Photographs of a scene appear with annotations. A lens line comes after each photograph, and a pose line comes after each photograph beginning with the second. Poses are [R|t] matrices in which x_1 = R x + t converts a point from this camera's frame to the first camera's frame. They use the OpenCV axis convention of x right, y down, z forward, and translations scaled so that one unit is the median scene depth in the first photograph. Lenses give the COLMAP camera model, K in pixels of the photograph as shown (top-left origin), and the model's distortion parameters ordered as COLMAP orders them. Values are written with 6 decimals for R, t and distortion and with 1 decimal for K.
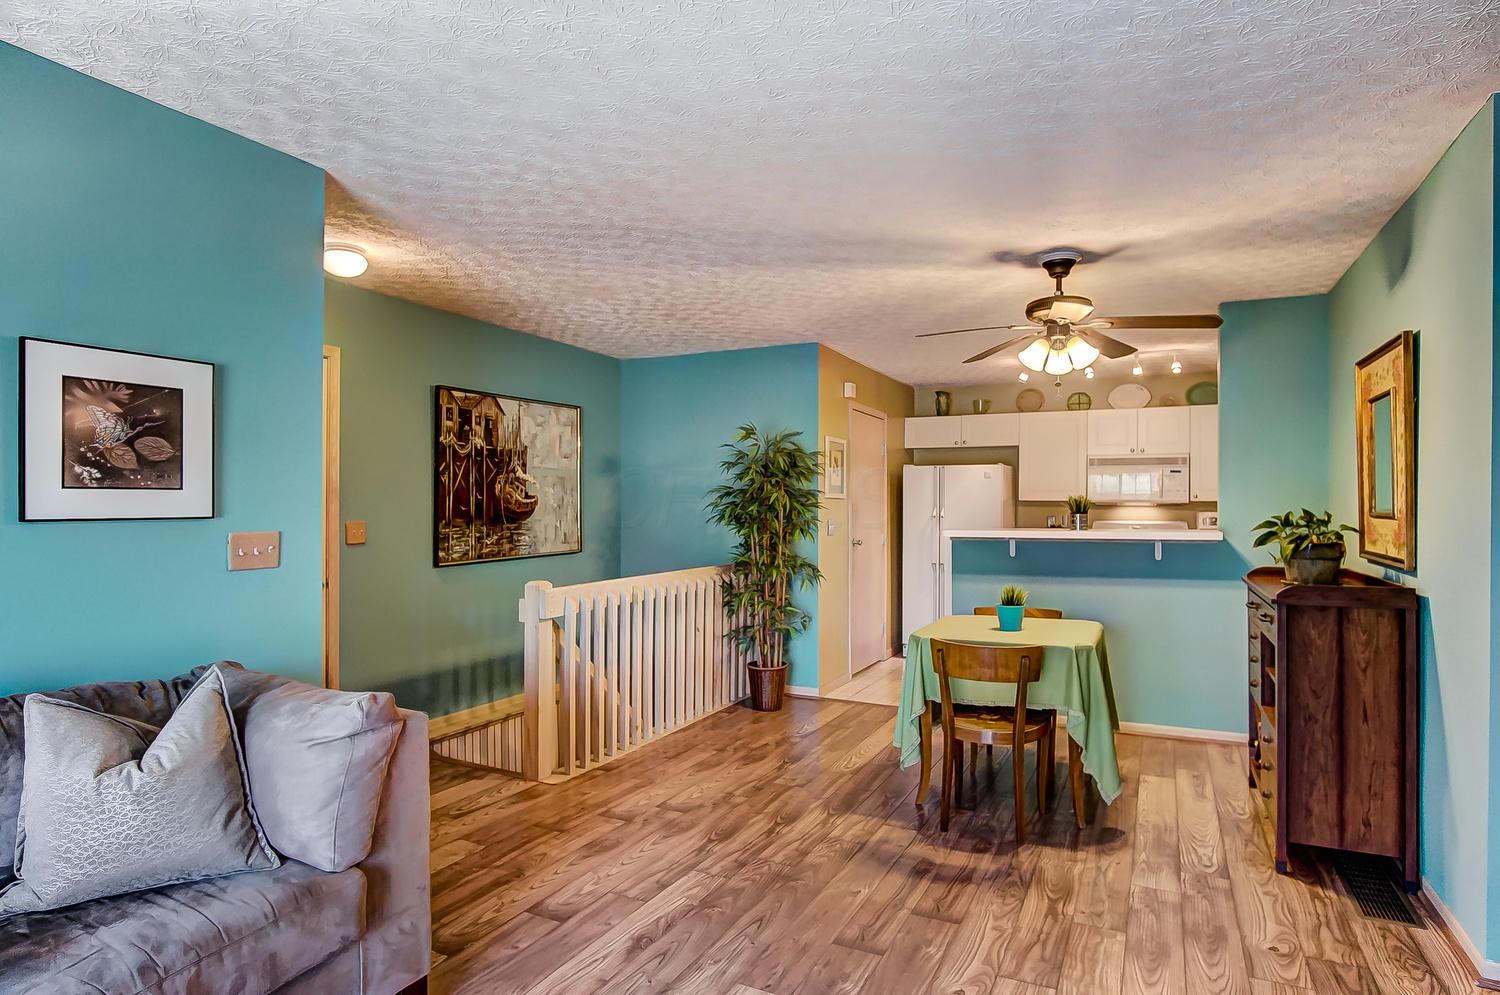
lens RADIAL K [[810.3, 0, 758.7], [0, 810.3, 490.5], [0, 0, 1]] dist [-0.016436, 0.000577]
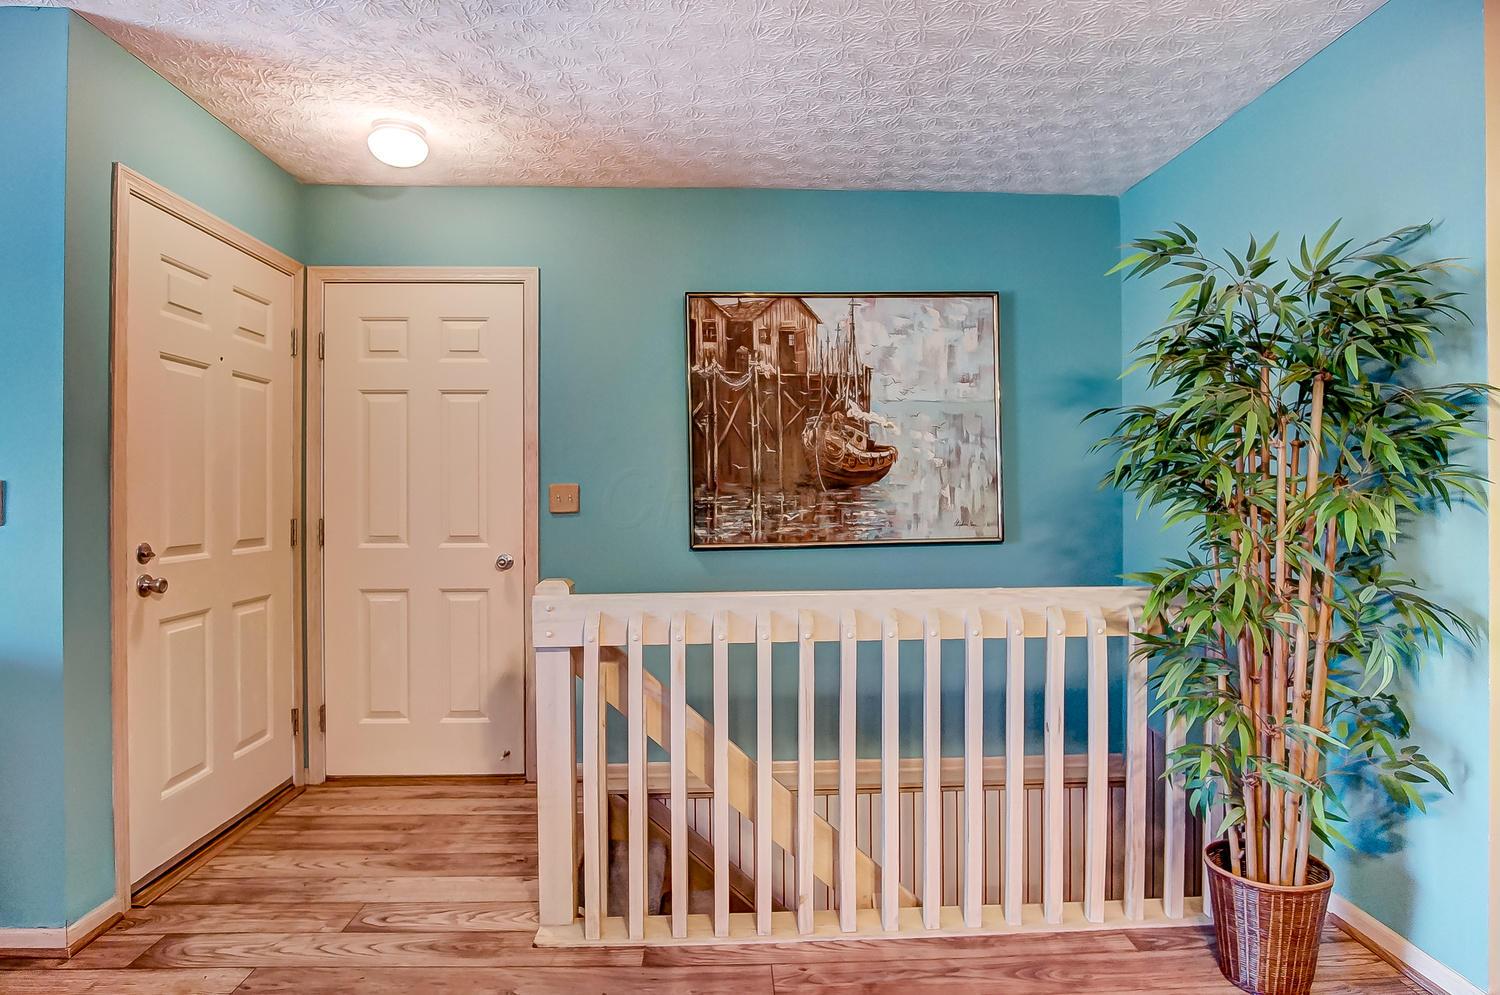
lens RADIAL K [[810.3, 0, 758.7], [0, 810.3, 490.5], [0, 0, 1]] dist [-0.016436, 0.000577]
pose [[0.483796, -0.008034, -0.875144, 0.235837], [0.023355, 0.999720, 0.003733, 0.038450], [0.874869, -0.022245, 0.483849, 0.658380]]
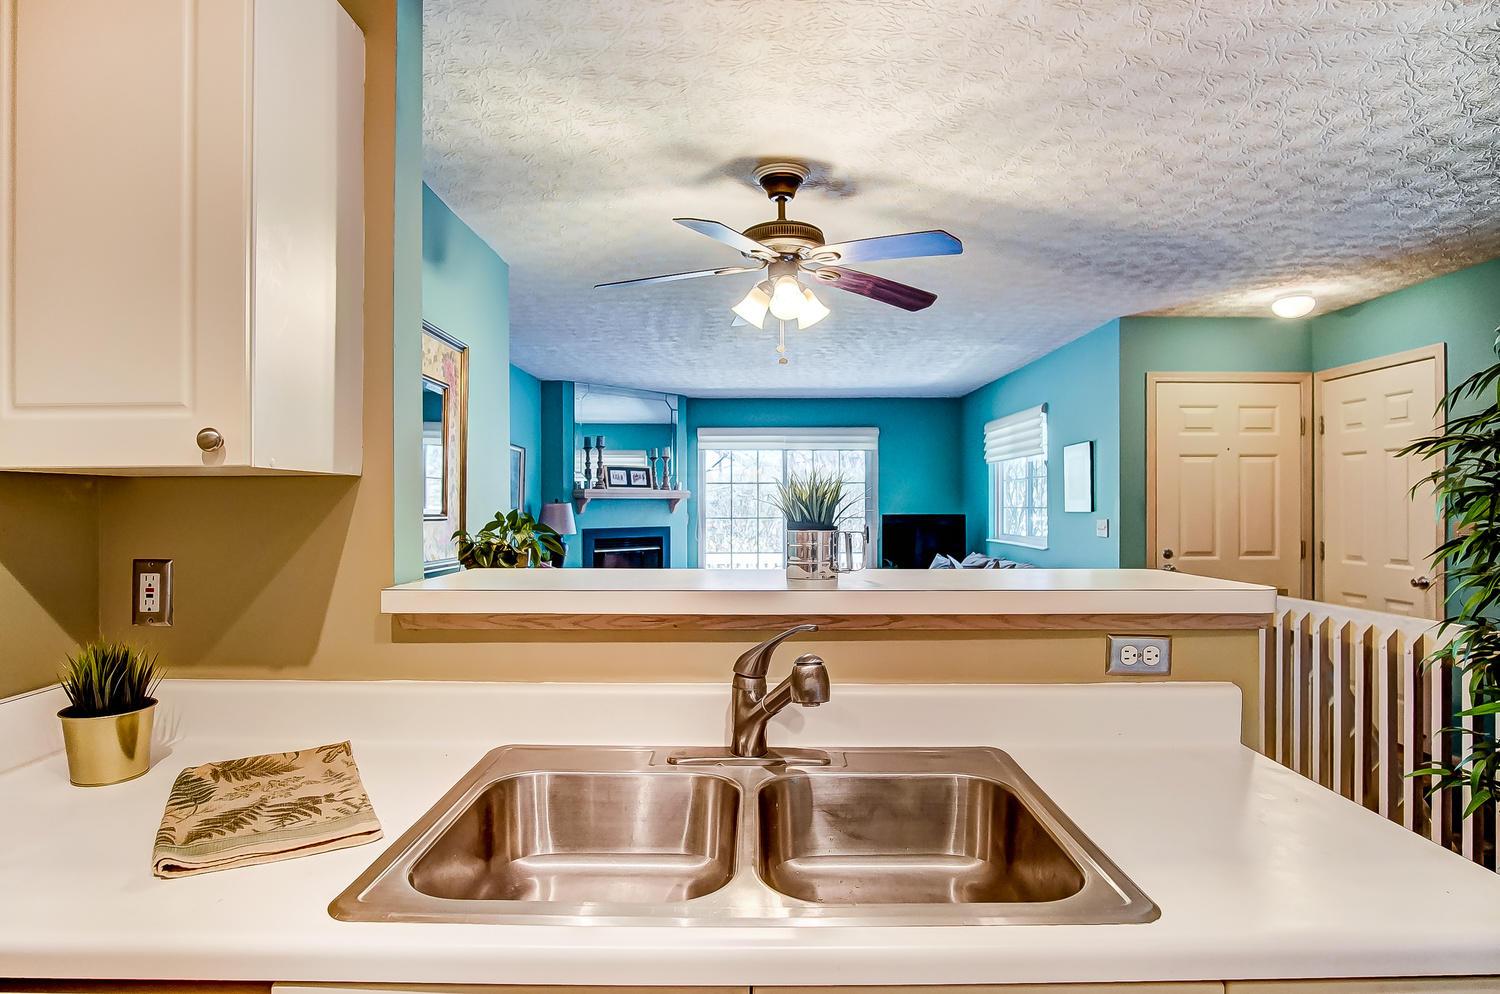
lens RADIAL K [[823.1, 0, 769.1], [0, 823.1, 496.7], [0, 0, 1]] dist [-0.002583, -0.000428]
pose [[-0.880091, -0.004054, -0.474788, 0.544249], [0.011844, 0.999465, -0.030490, 0.024102], [0.474658, -0.032457, -0.879572, 1.214442]]
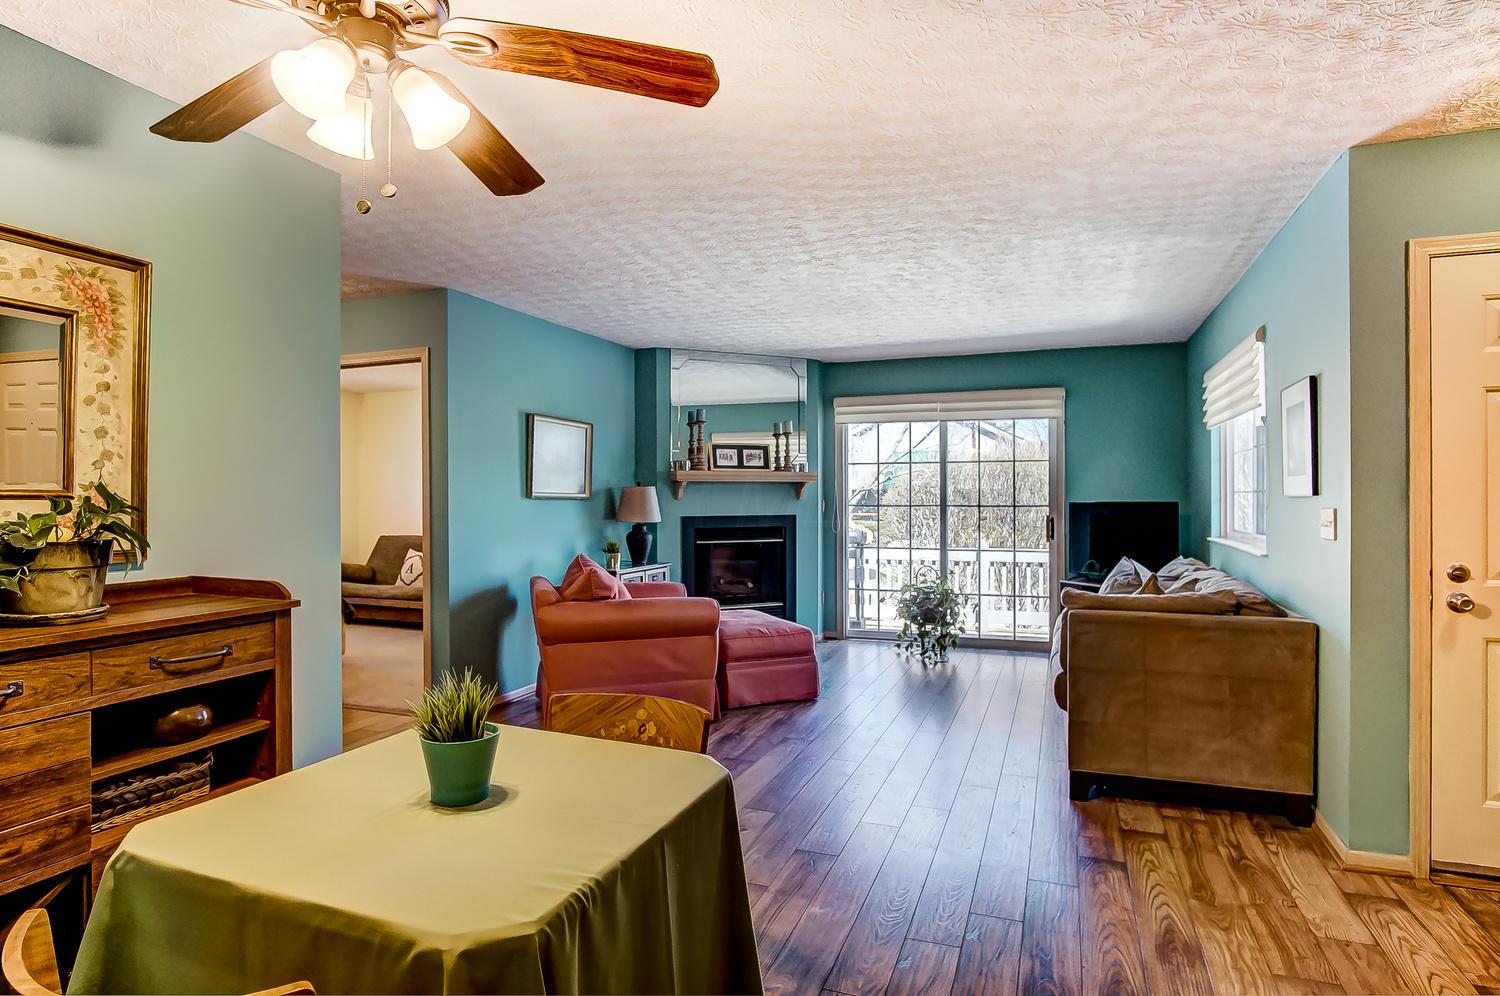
lens RADIAL K [[810.3, 0, 758.7], [0, 810.3, 491.0], [0, 0, 1]] dist [-0.016436, 0.000577]
pose [[-0.994642, -0.002457, -0.103354, 0.157288], [0.000477, 0.999598, -0.028349, 0.029303], [0.103382, -0.028247, -0.994241, 1.039921]]
